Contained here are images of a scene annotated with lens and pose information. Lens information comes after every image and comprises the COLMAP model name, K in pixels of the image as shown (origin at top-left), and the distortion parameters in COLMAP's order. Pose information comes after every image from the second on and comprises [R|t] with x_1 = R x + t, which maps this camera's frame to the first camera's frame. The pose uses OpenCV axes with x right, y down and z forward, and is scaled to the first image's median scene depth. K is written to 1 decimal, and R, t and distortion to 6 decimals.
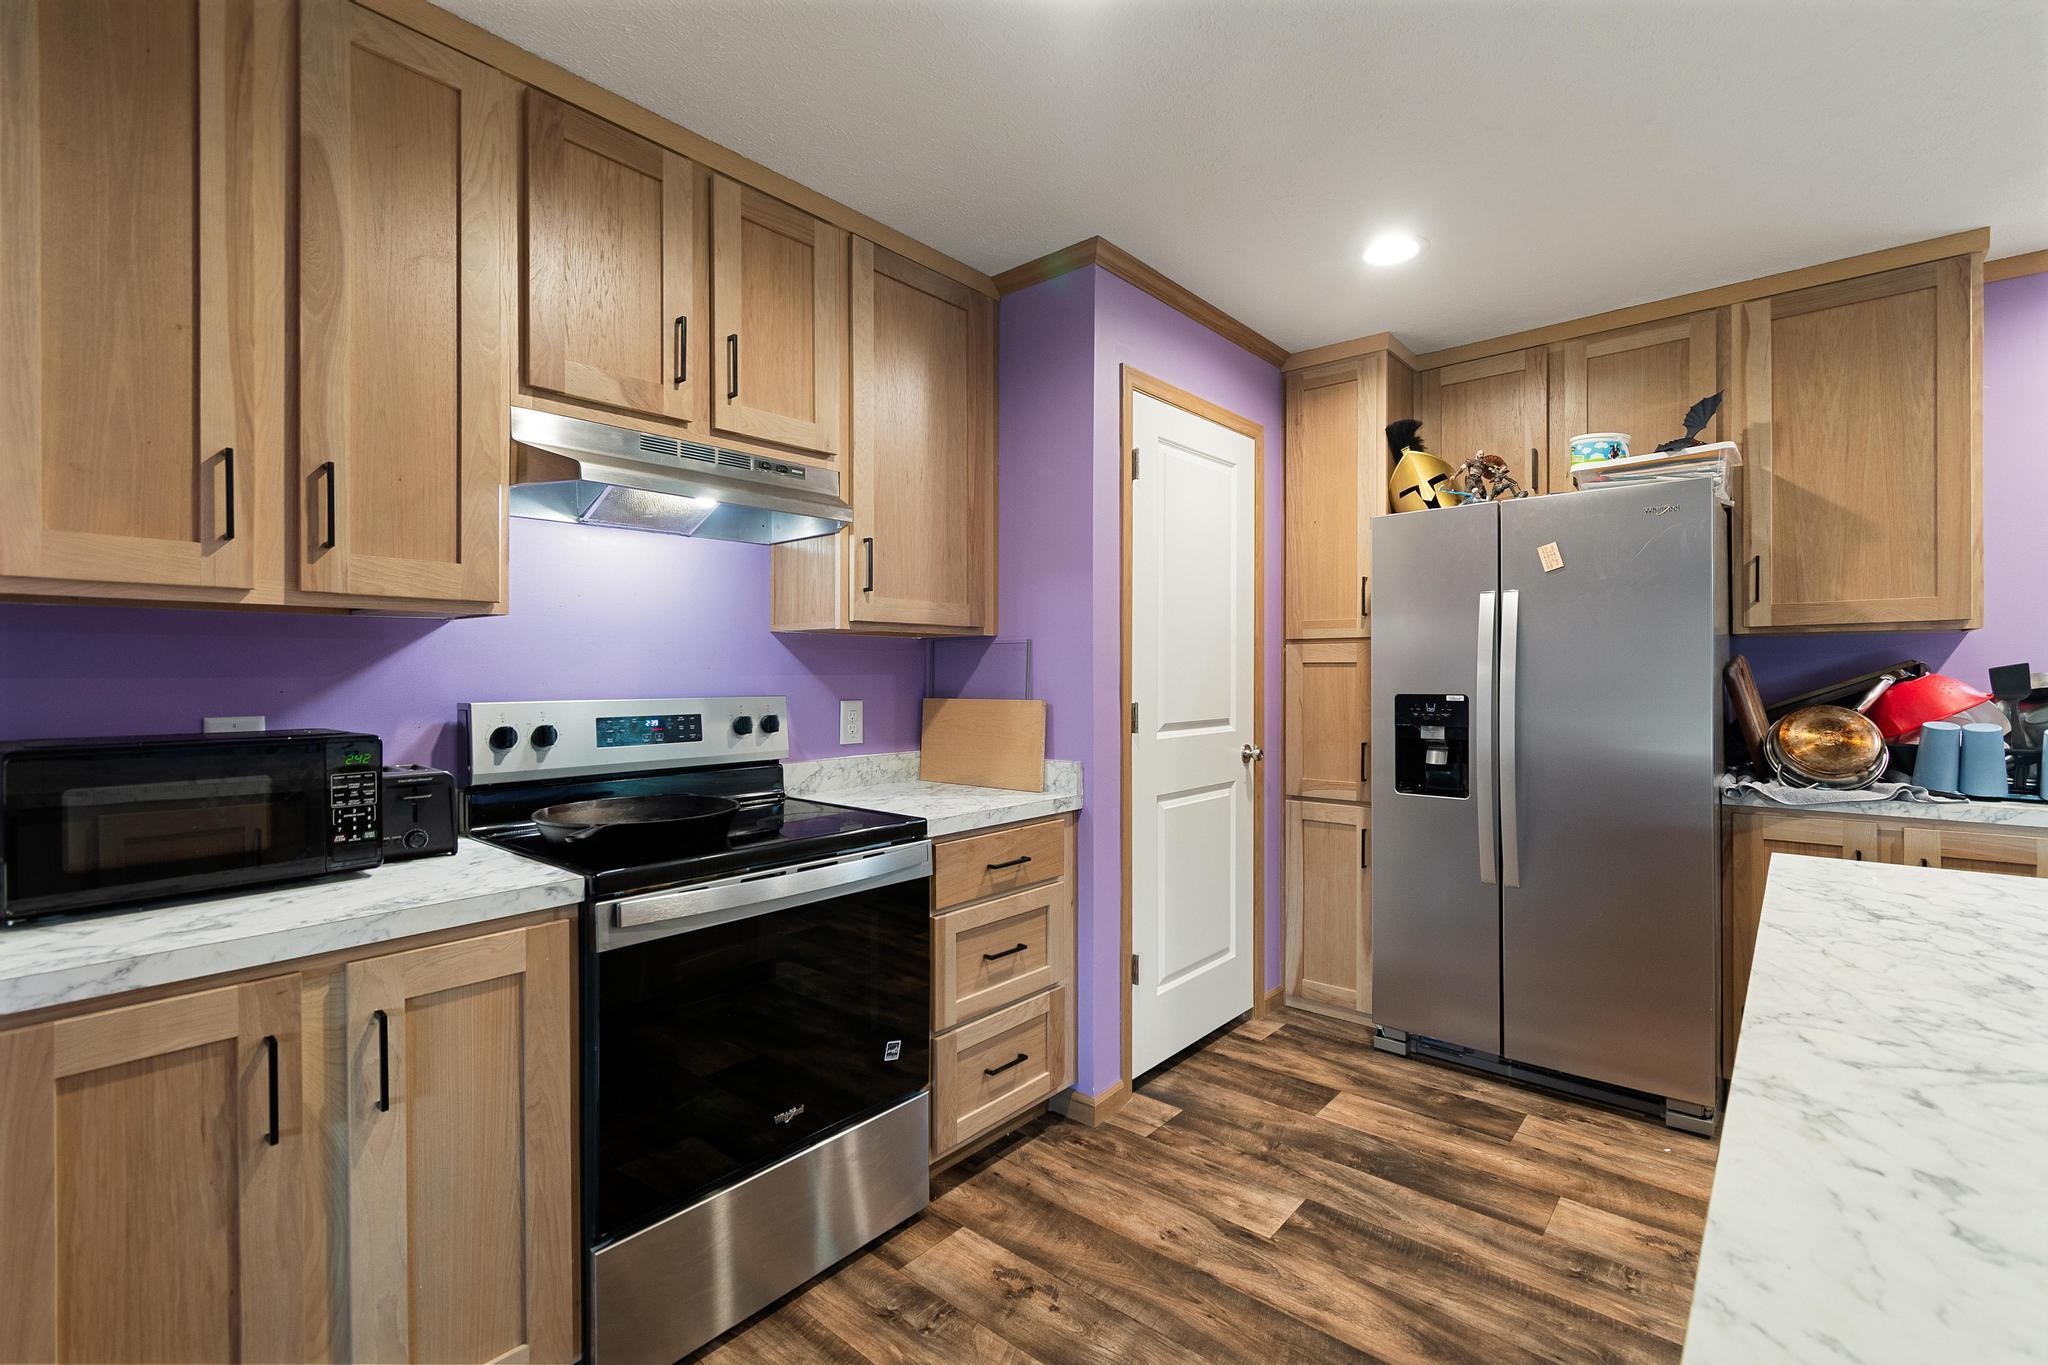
lens RADIAL K [[898.5, 0, 1030.4], [0, 898.5, 676.8], [0, 0, 1]] dist [0.000670, -0.001219]
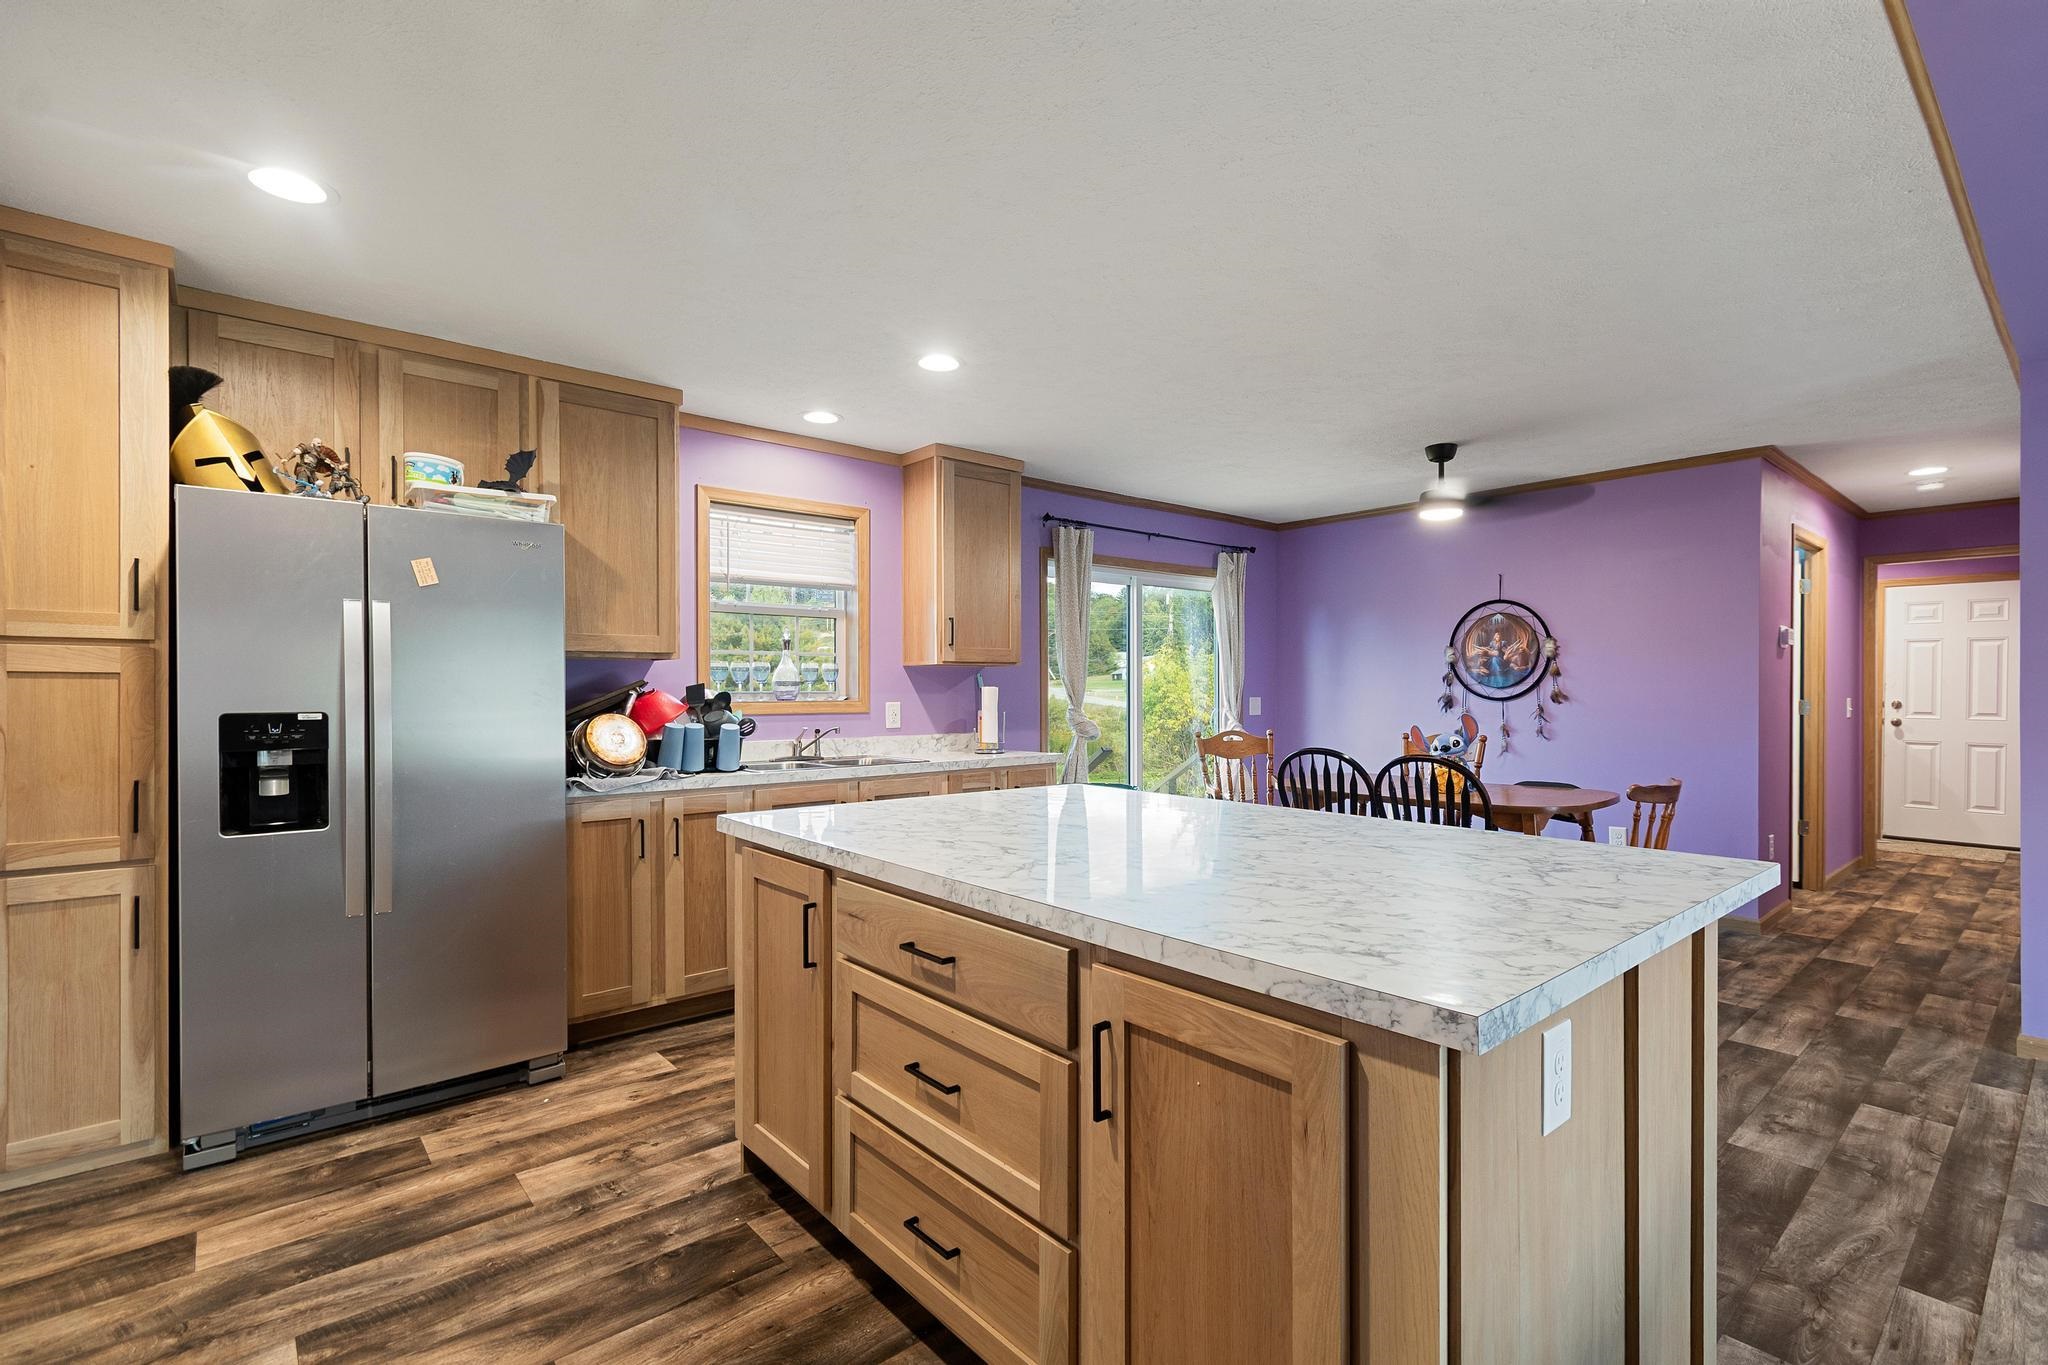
lens RADIAL K [[930.4, 0, 1036.1], [0, 930.4, 695.2], [0, 0, 1]] dist [0.001162, 0.001061]
pose [[0.147417, -0.002988, 0.989070, -0.381979], [0.001679, 0.999995, 0.002771, 0.001739], [-0.989073, 0.001252, 0.147421, 0.195295]]
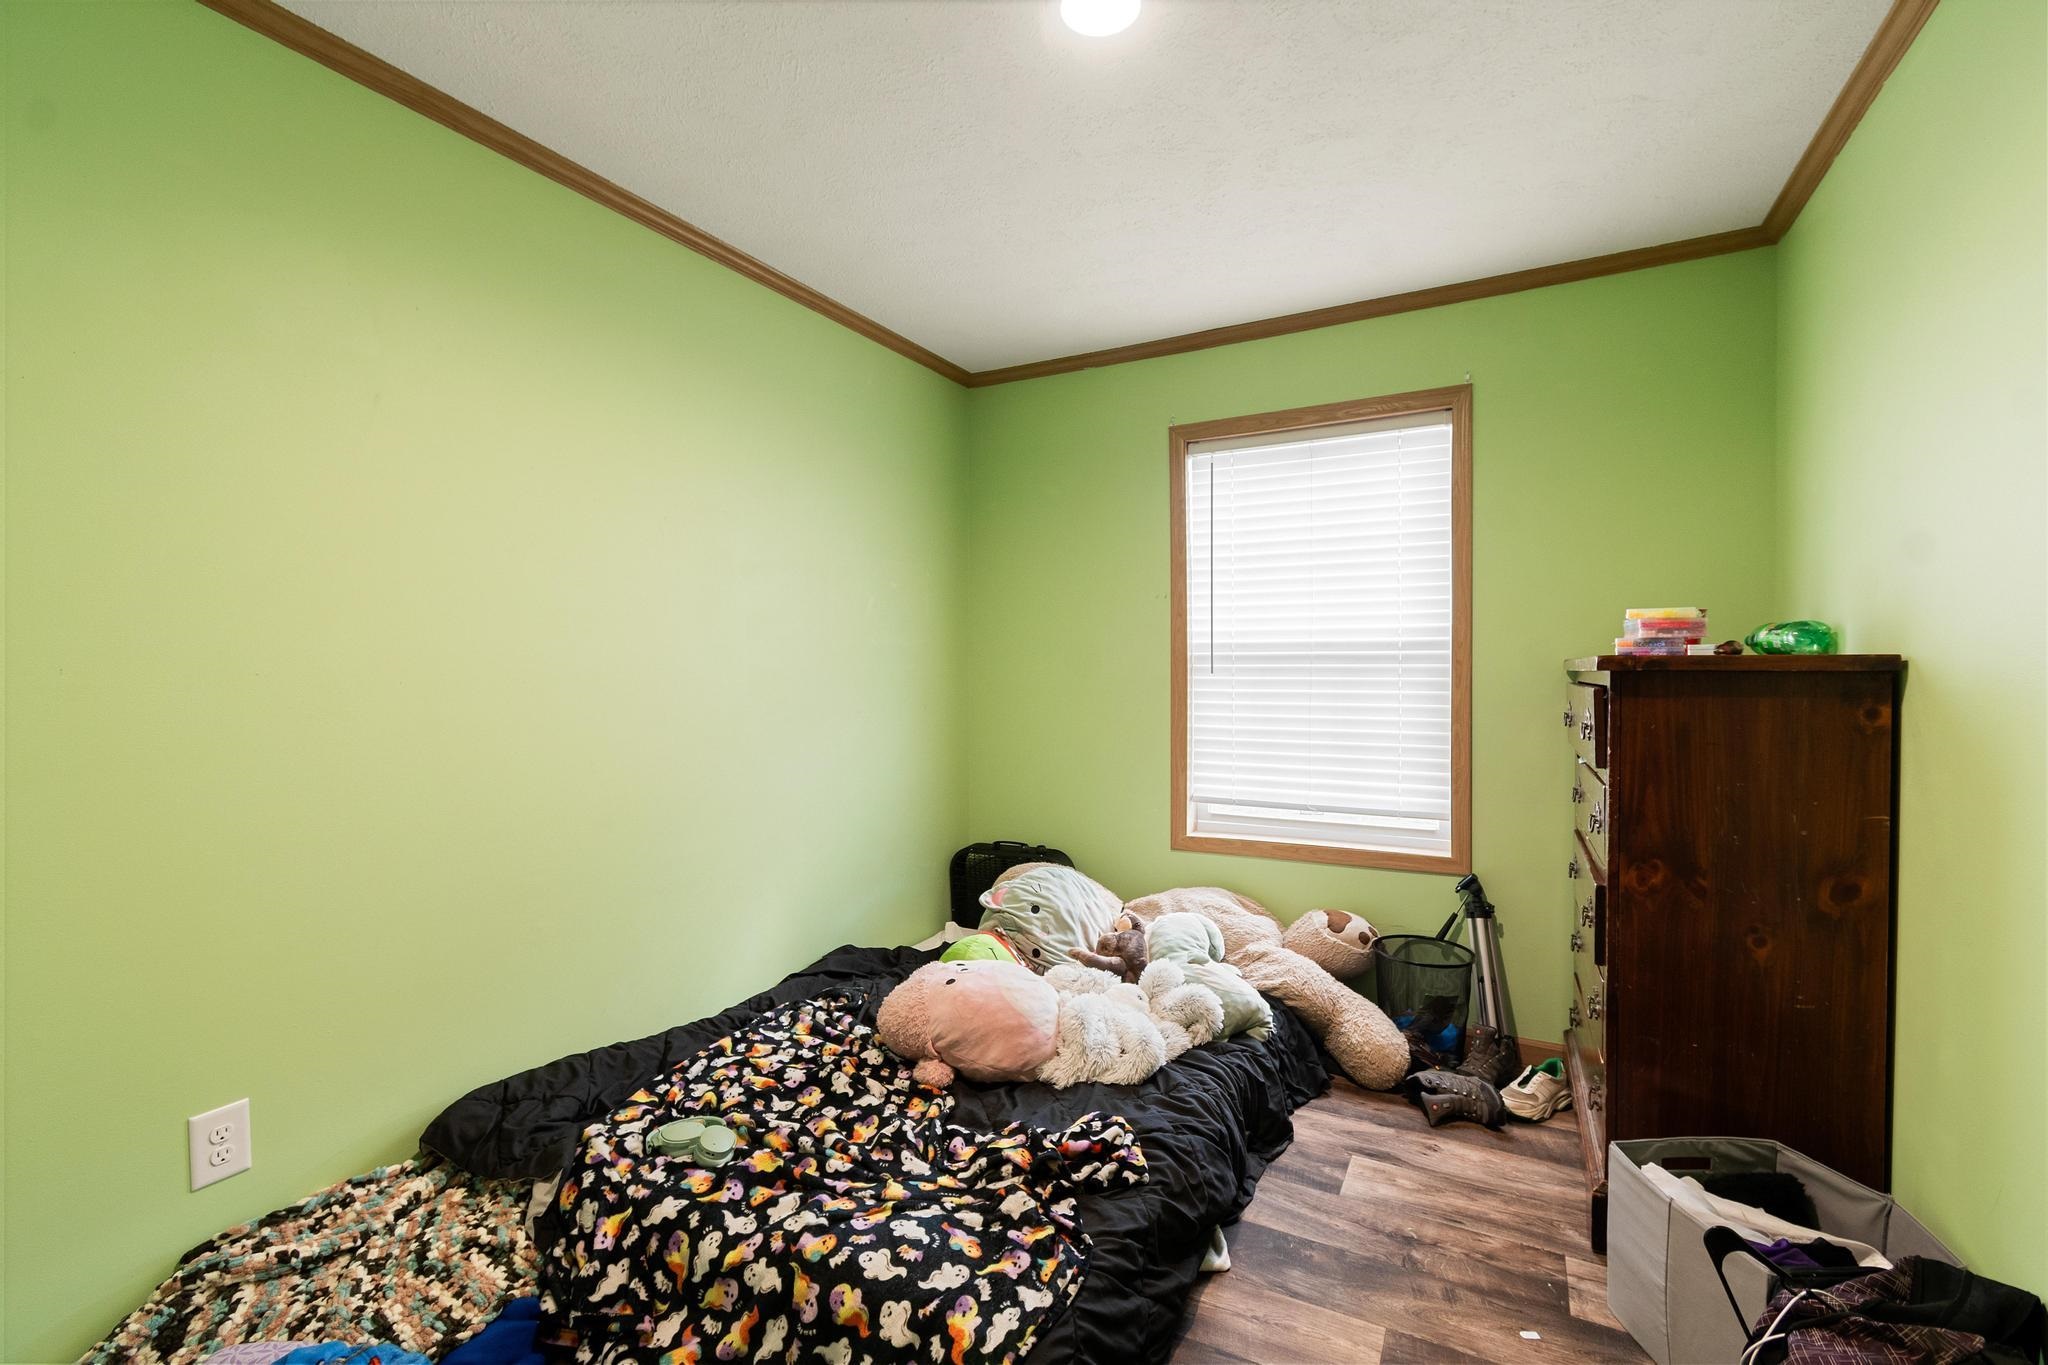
lens RADIAL K [[896.7, 0, 1033.6], [0, 896.7, 681.3], [0, 0, 1]] dist [0.006028, -0.003575]
pose [[-0.976357, 0.010338, -0.215917, 0.761486], [0.007048, 0.999847, 0.016001, -0.001187], [0.216049, 0.014101, -0.976281, 1.702285]]
